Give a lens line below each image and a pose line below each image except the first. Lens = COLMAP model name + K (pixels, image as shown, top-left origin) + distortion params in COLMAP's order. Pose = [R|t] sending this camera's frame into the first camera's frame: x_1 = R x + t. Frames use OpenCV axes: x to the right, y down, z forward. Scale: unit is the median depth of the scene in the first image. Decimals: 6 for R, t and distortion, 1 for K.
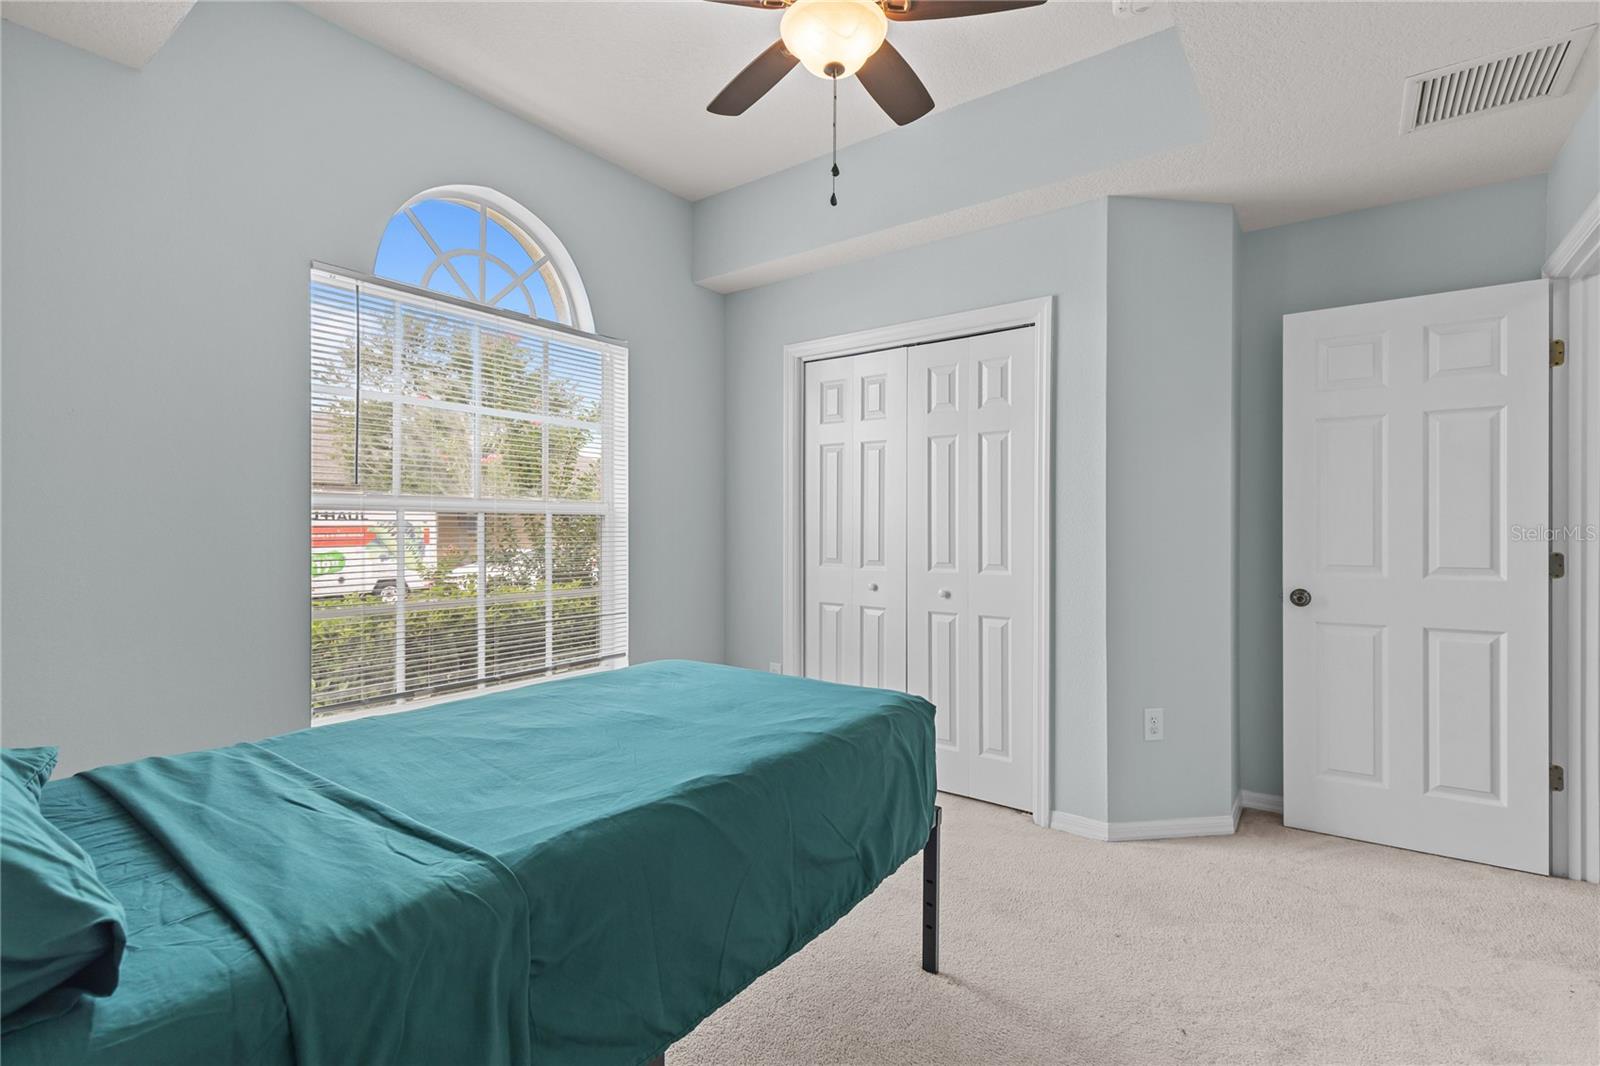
lens RADIAL K [[709.9, 0, 820.4], [0, 709.9, 527.8], [0, 0, 1]] dist [0.021025, -0.008822]
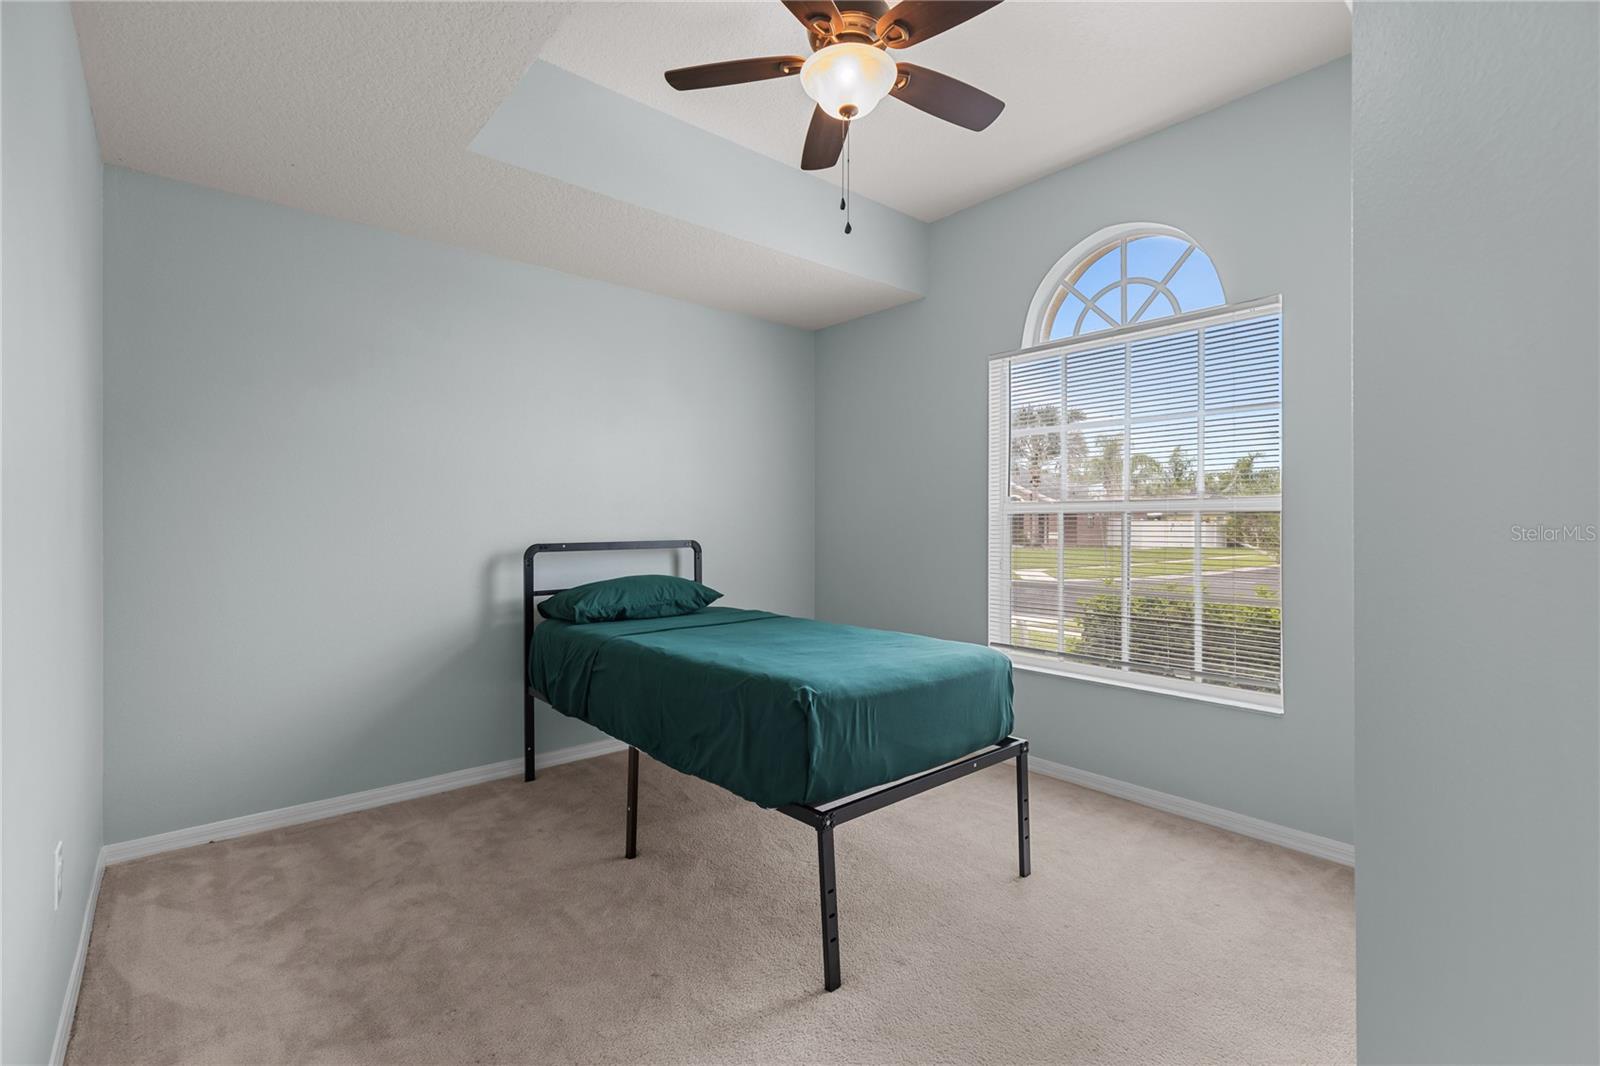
lens RADIAL K [[709.9, 0, 820.4], [0, 709.9, 527.8], [0, 0, 1]] dist [0.021025, -0.008822]
pose [[-0.195561, 0.009961, -0.980641, 0.694750], [-0.000500, 0.999947, 0.010256, -0.008220], [0.980691, 0.002496, -0.195546, 0.728562]]
